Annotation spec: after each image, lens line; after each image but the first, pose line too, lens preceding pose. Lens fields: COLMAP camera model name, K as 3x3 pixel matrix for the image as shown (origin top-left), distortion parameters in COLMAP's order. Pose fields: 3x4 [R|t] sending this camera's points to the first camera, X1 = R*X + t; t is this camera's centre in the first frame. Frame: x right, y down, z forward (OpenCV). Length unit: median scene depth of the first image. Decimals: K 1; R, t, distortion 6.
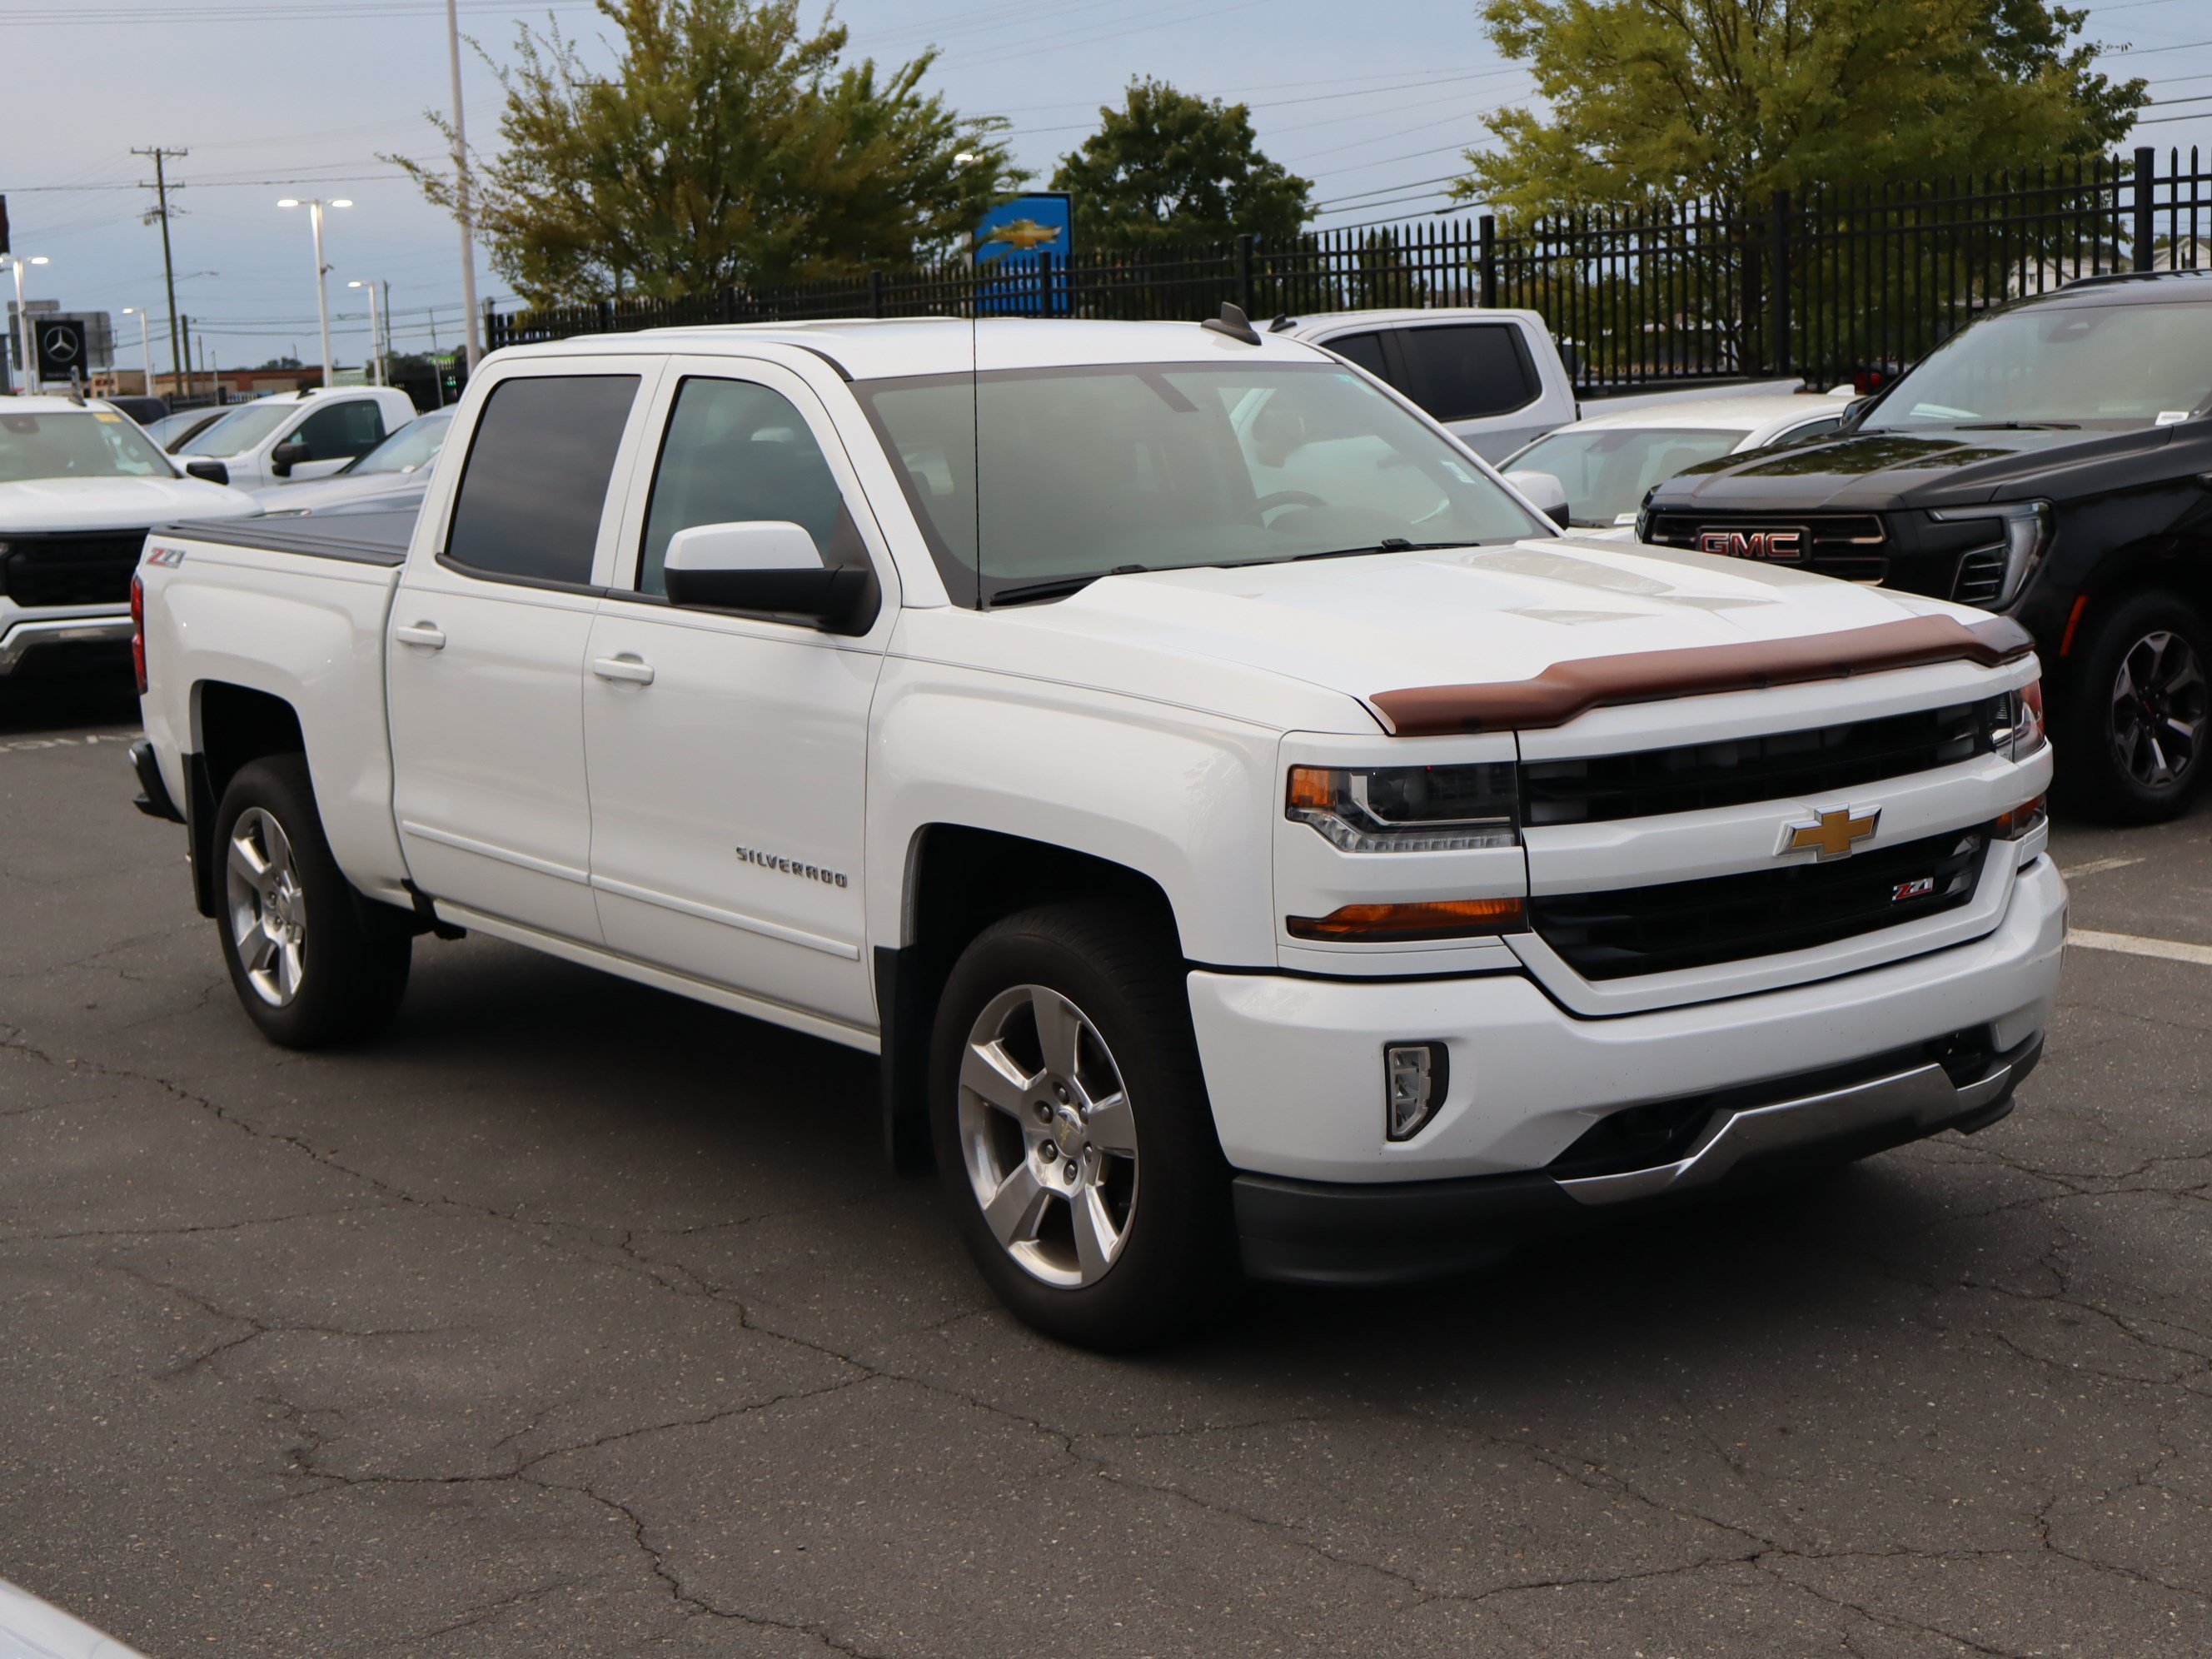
lens RADIAL K [[3081.4, 0, 1145.3], [0, 3081.4, 831.2], [0, 0, 1]] dist [-0.012581, 0.062104]
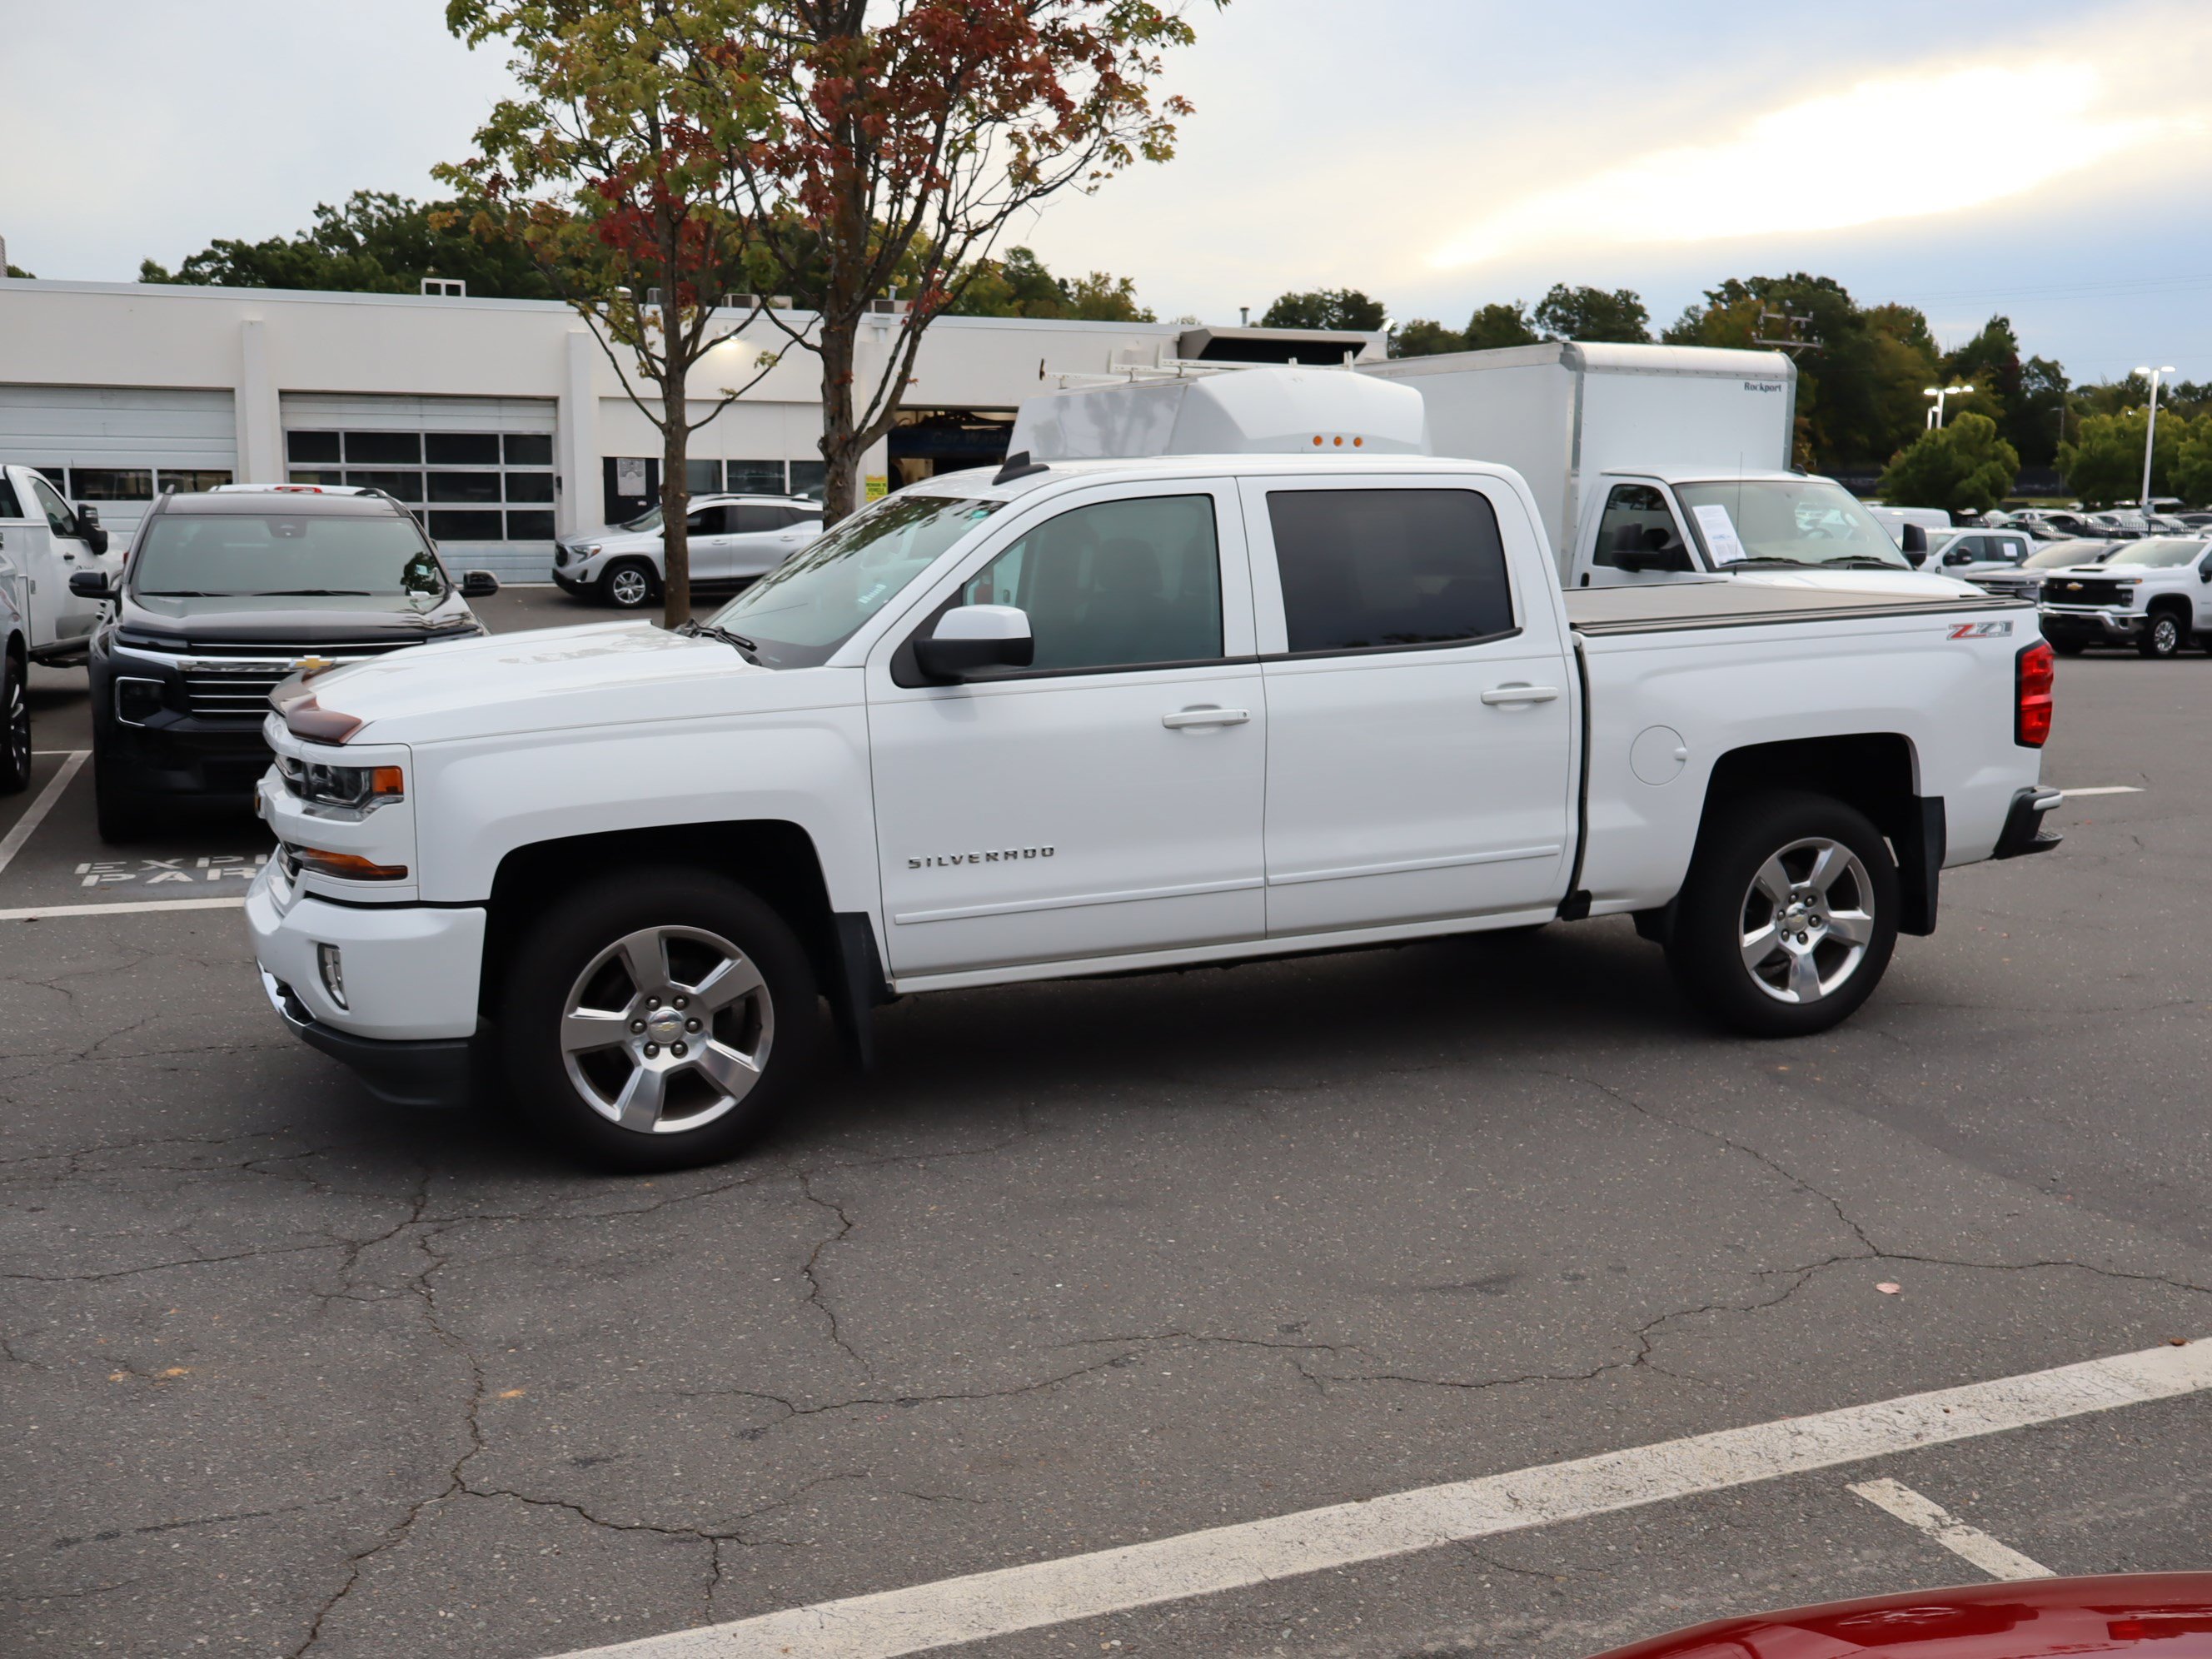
lens RADIAL K [[2065.8, 0, 1133.7], [0, 2065.8, 829.3], [0, 0, 1]] dist [-0.001194, -0.002543]
pose [[-0.256274, 0.191458, -0.947453, 1.158568], [-0.130190, 0.964419, 0.230101, -0.300794], [0.957796, 0.182318, -0.222229, 1.705820]]
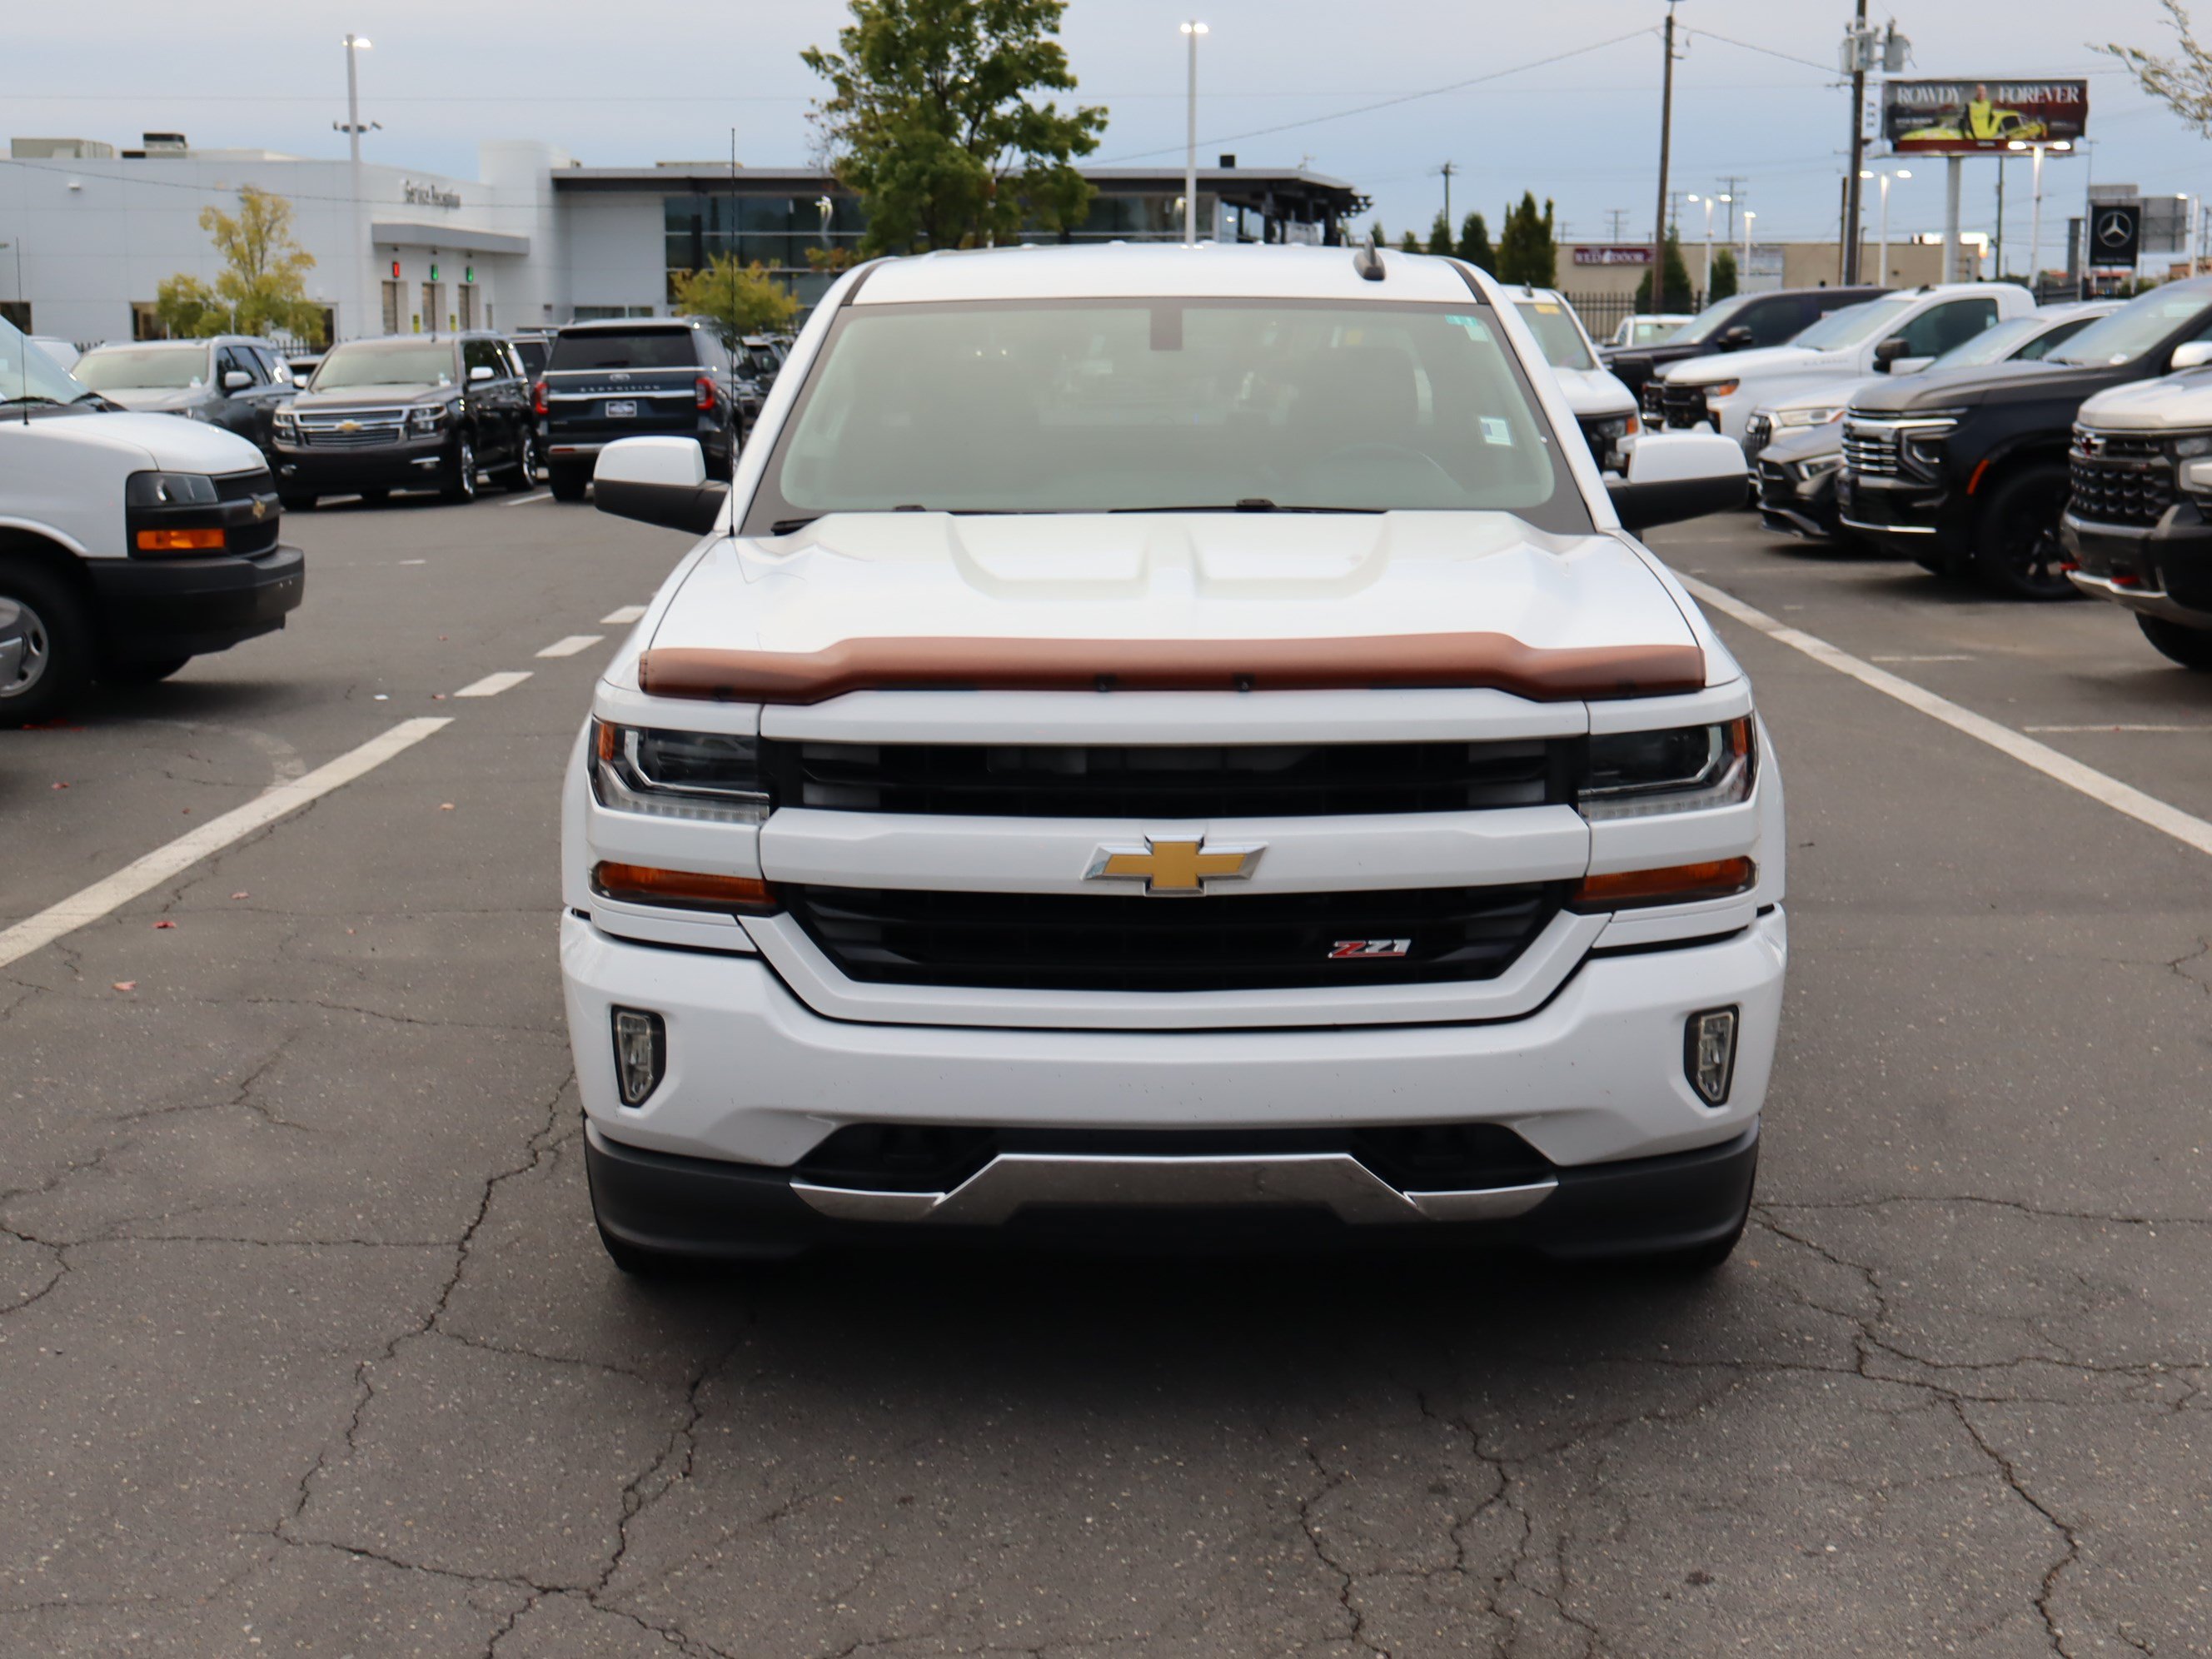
lens RADIAL K [[3081.4, 0, 1145.3], [0, 3081.4, 831.2], [0, 0, 1]] dist [-0.012581, 0.062104]
pose [[0.796228, 0.135253, -0.589685, 0.736789], [-0.113780, 0.990775, 0.073616, -0.073008], [0.594201, 0.008479, 0.804272, 0.290697]]
